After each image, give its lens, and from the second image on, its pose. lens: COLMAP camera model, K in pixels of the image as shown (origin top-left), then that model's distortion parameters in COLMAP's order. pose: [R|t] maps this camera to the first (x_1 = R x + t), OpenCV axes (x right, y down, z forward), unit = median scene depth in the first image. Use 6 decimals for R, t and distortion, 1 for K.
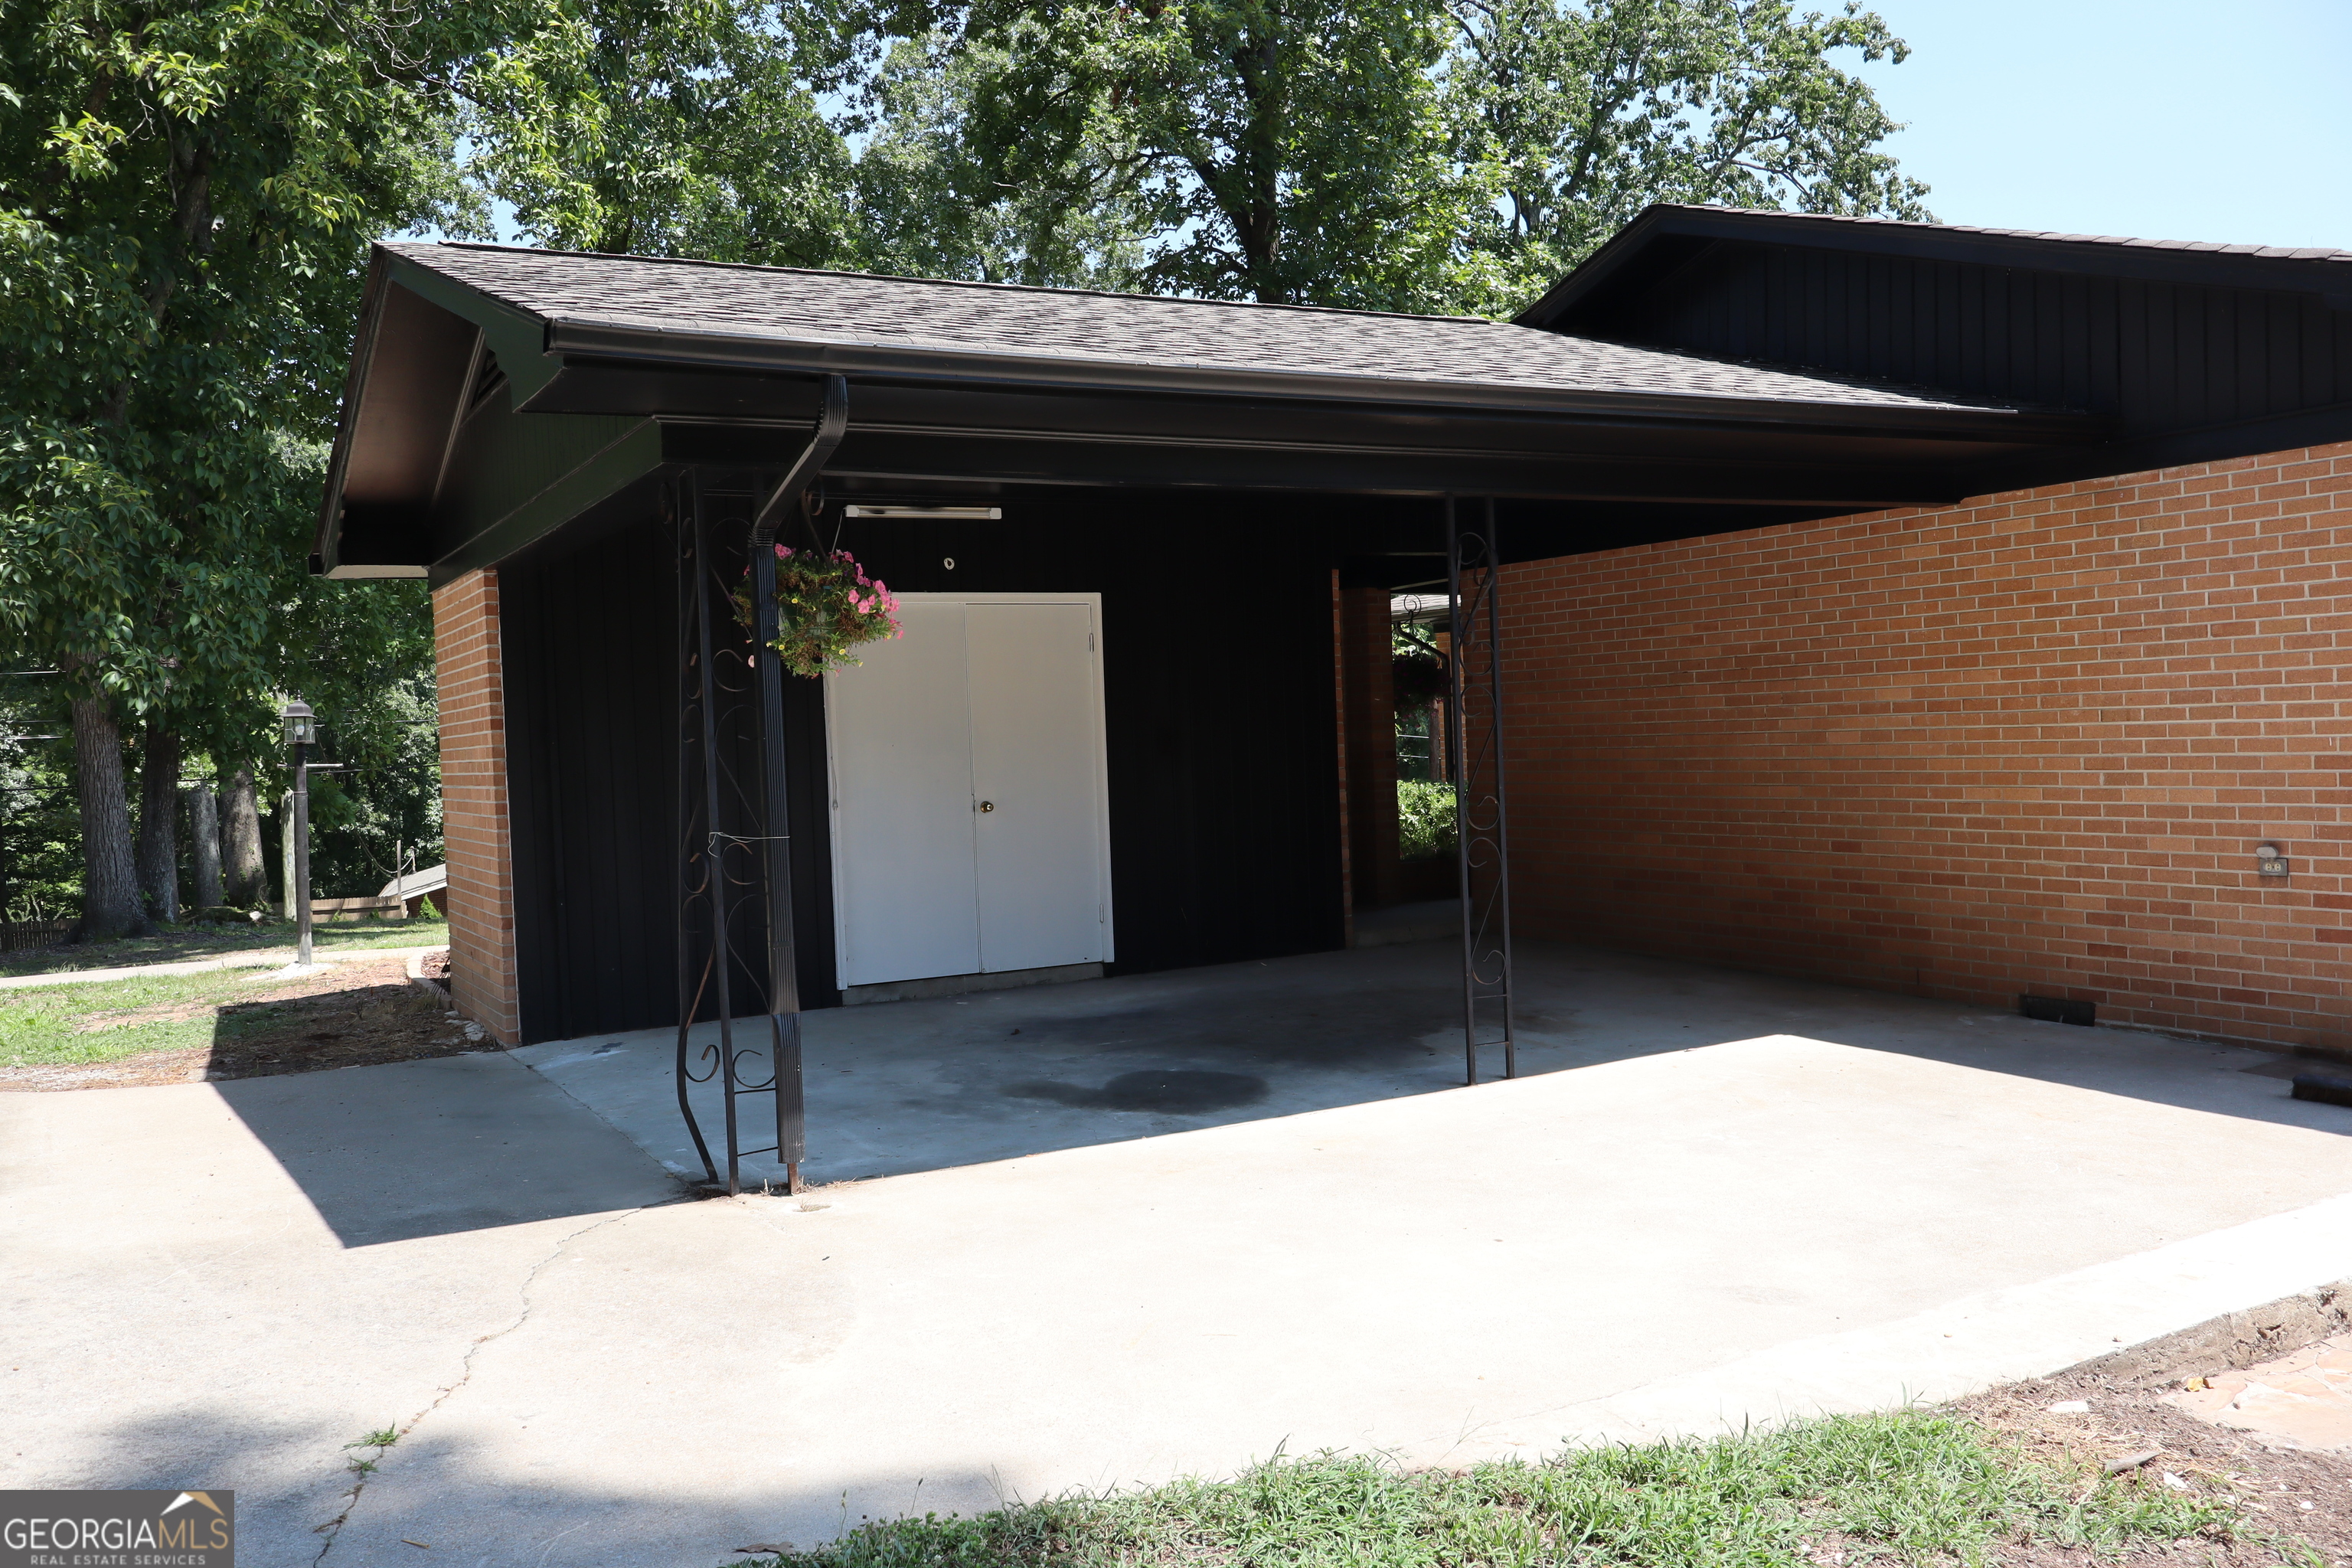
lens RADIAL K [[1940.9, 0, 1174.0], [0, 1940.9, 787.6], [0, 0, 1]] dist [-0.010494, 0.016904]
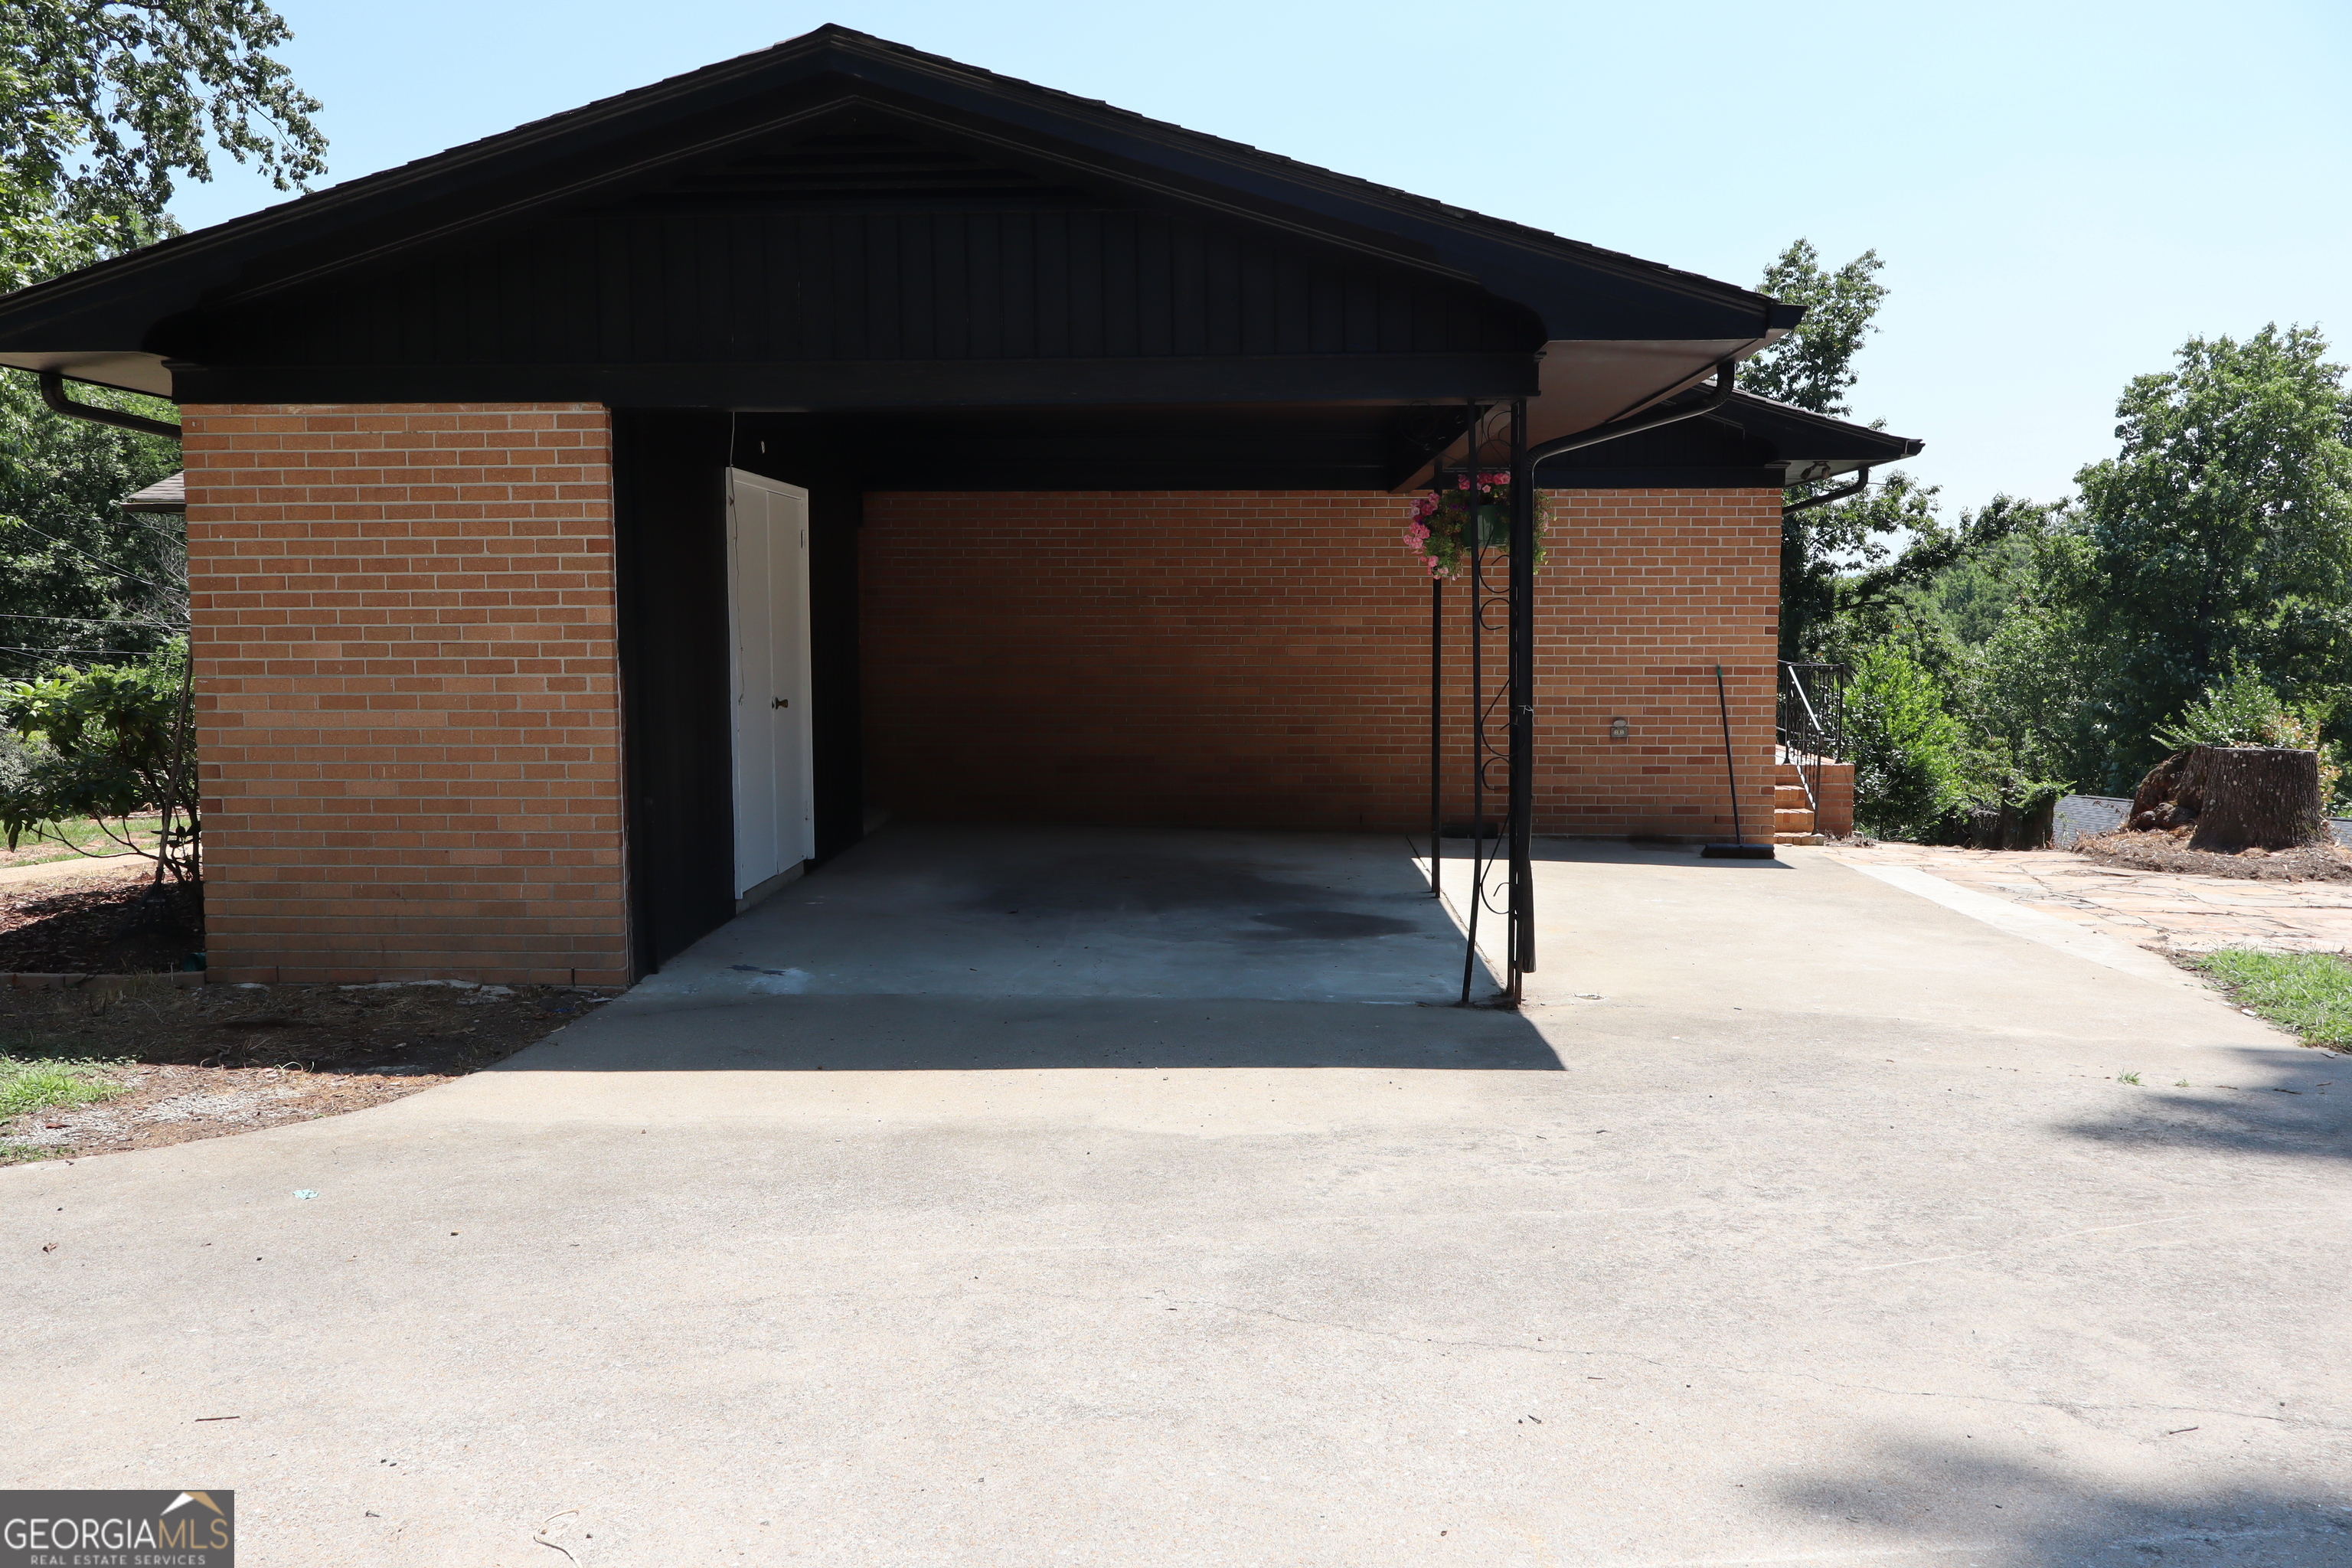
lens RADIAL K [[1940.9, 0, 1160.9], [0, 1940.9, 781.7], [0, 0, 1]] dist [-0.010494, 0.016904]
pose [[0.525182, -0.034681, 0.850283, -0.924224], [0.005587, 0.999288, 0.037308, 0.015564], [-0.850972, -0.014843, 0.525002, 0.374173]]
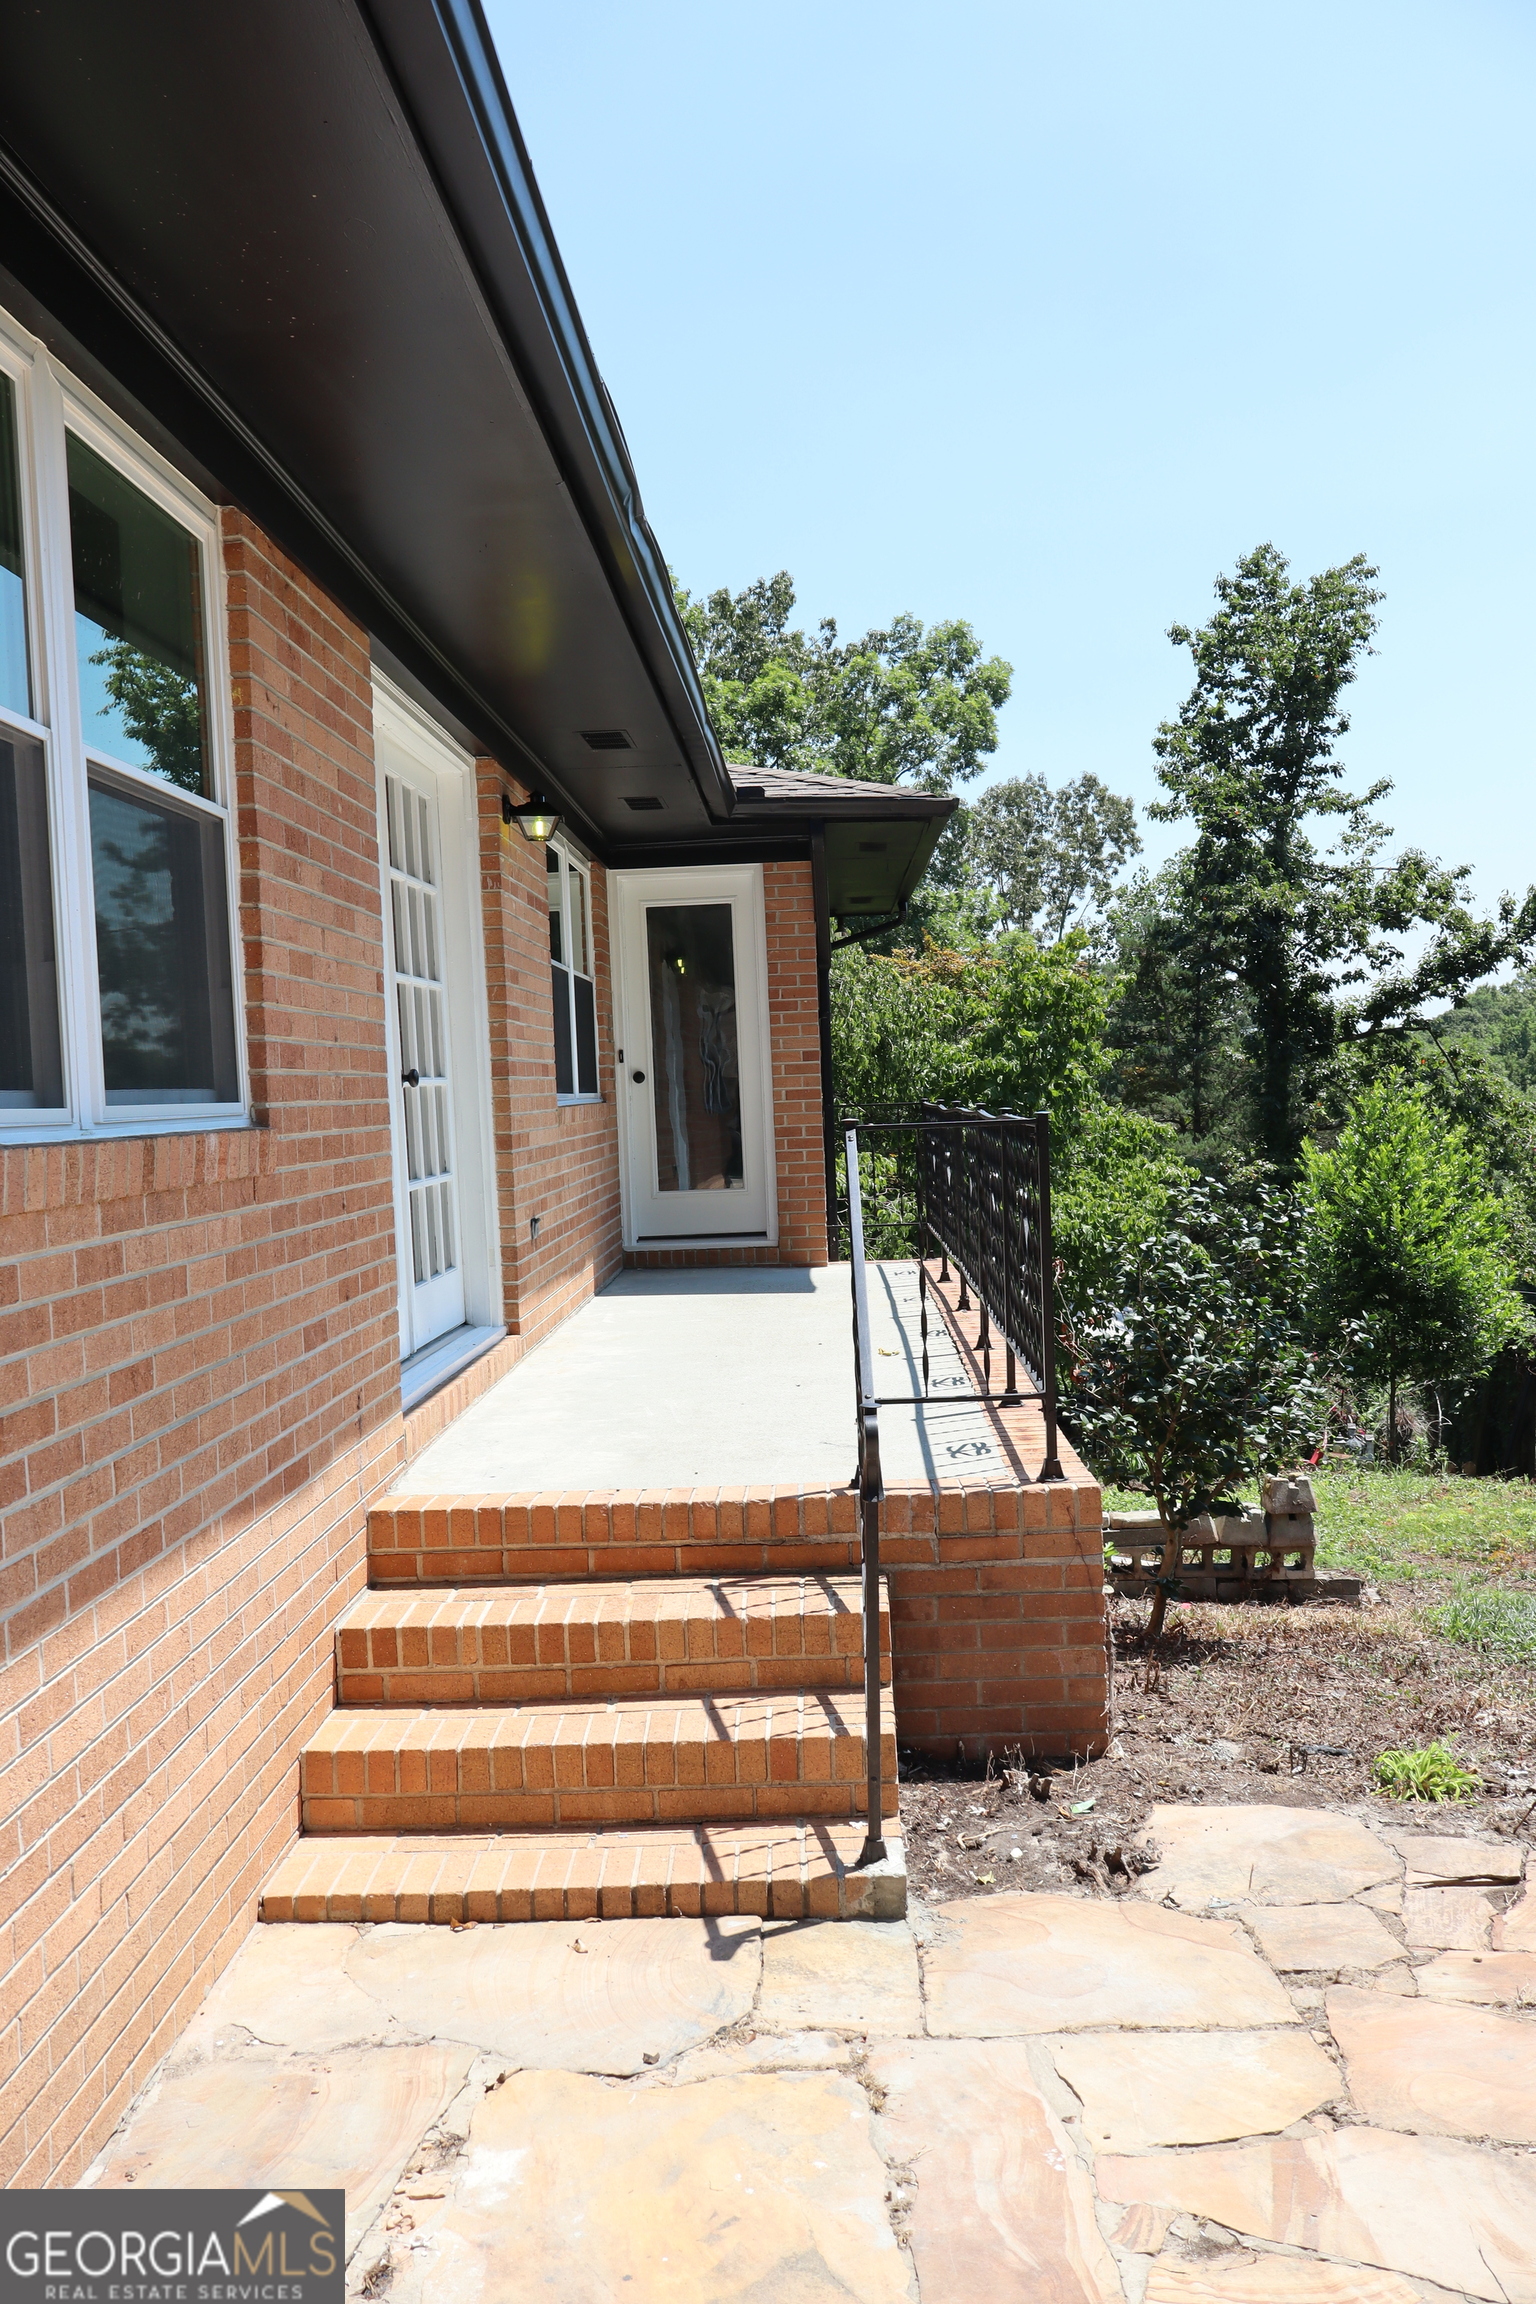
lens RADIAL K [[1901.3, 0, 773.5], [0, 1901.3, 1158.3], [0, 0, 1]] dist [-0.010494, 0.016904]
pose [[0.511803, -0.010249, 0.859042, 0.545023], [0.042695, 0.998997, -0.013518, -0.008962], [-0.858041, 0.043595, 0.511727, 0.603785]]
